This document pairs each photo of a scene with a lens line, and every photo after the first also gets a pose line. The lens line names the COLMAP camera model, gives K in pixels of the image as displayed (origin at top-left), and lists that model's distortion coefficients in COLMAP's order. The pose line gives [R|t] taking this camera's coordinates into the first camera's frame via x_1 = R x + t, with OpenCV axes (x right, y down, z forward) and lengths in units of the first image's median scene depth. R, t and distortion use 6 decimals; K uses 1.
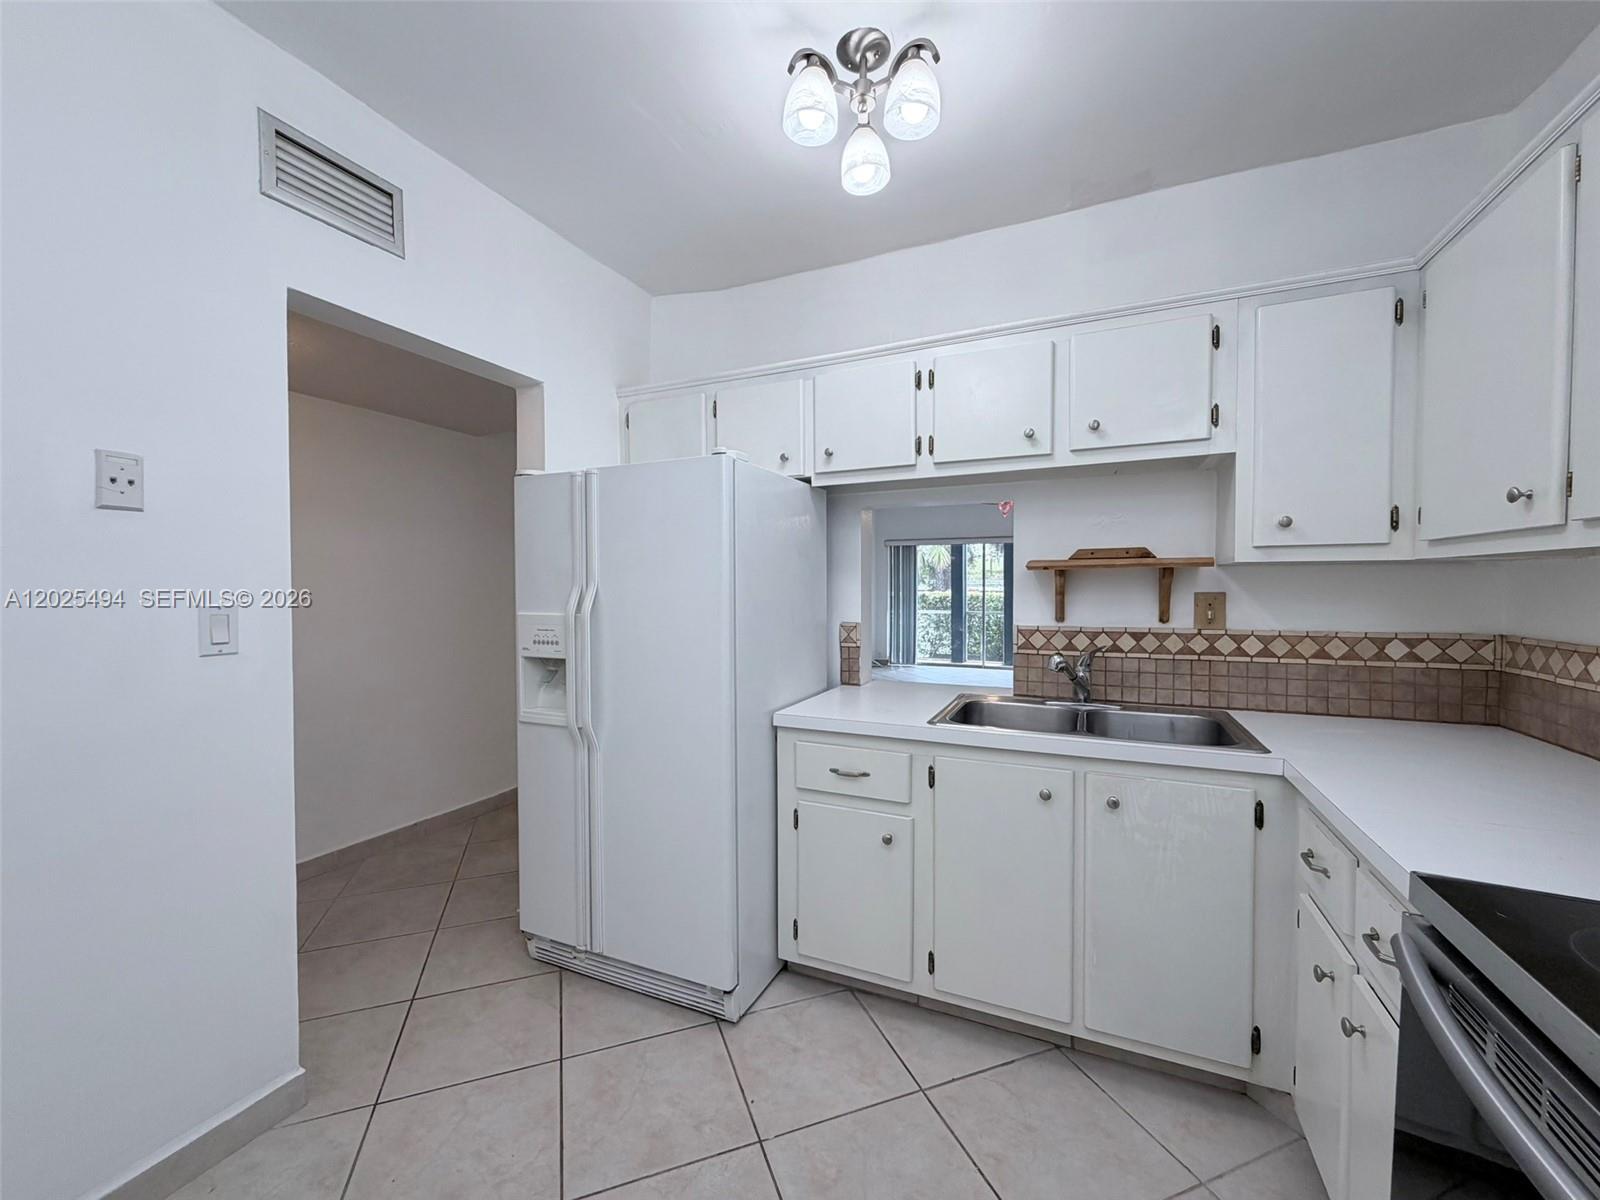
lens RADIAL K [[639.6, 0, 799.1], [0, 639.6, 597.9], [0, 0, 1]] dist [0.005564, -0.001325]
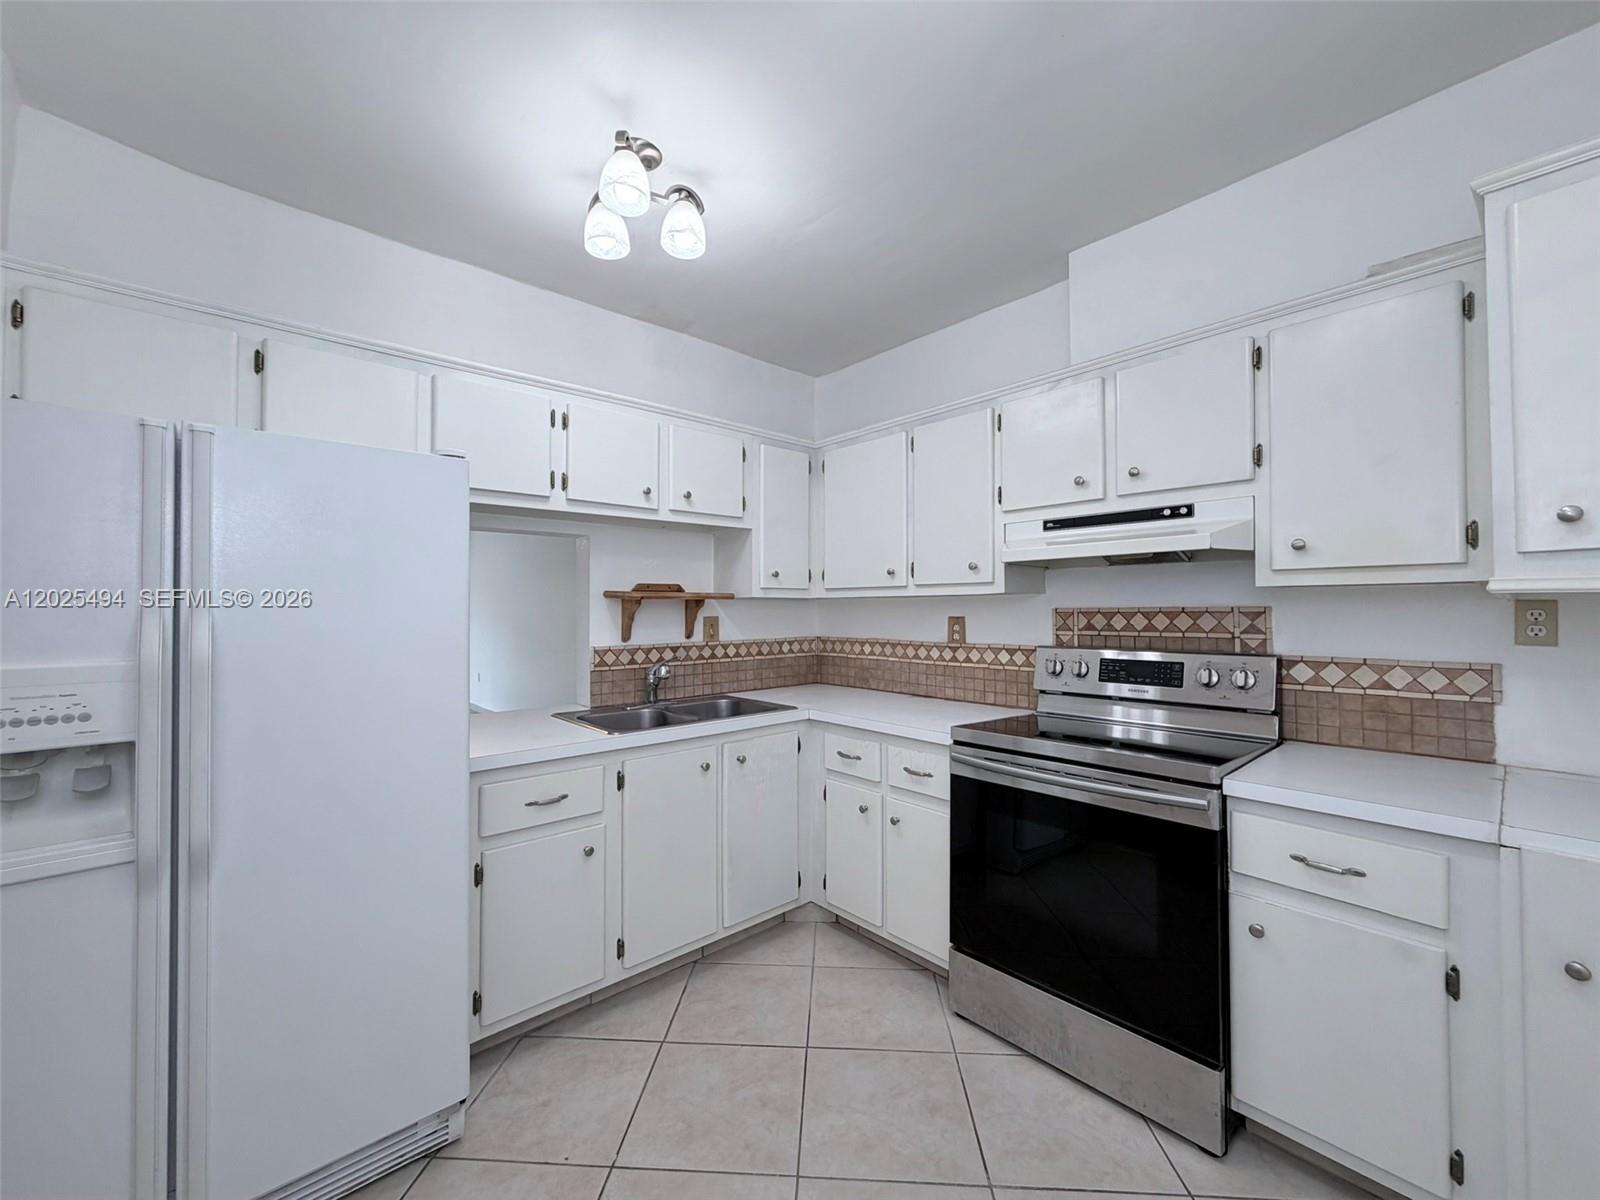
lens RADIAL K [[639.6, 0, 800.6], [0, 639.6, 596.2], [0, 0, 1]] dist [0.005564, -0.001325]
pose [[0.403805, 0.022024, 0.914580, -0.671644], [0.020758, 0.999232, -0.033227, -0.002457], [-0.914610, 0.032402, 0.403038, 0.228749]]
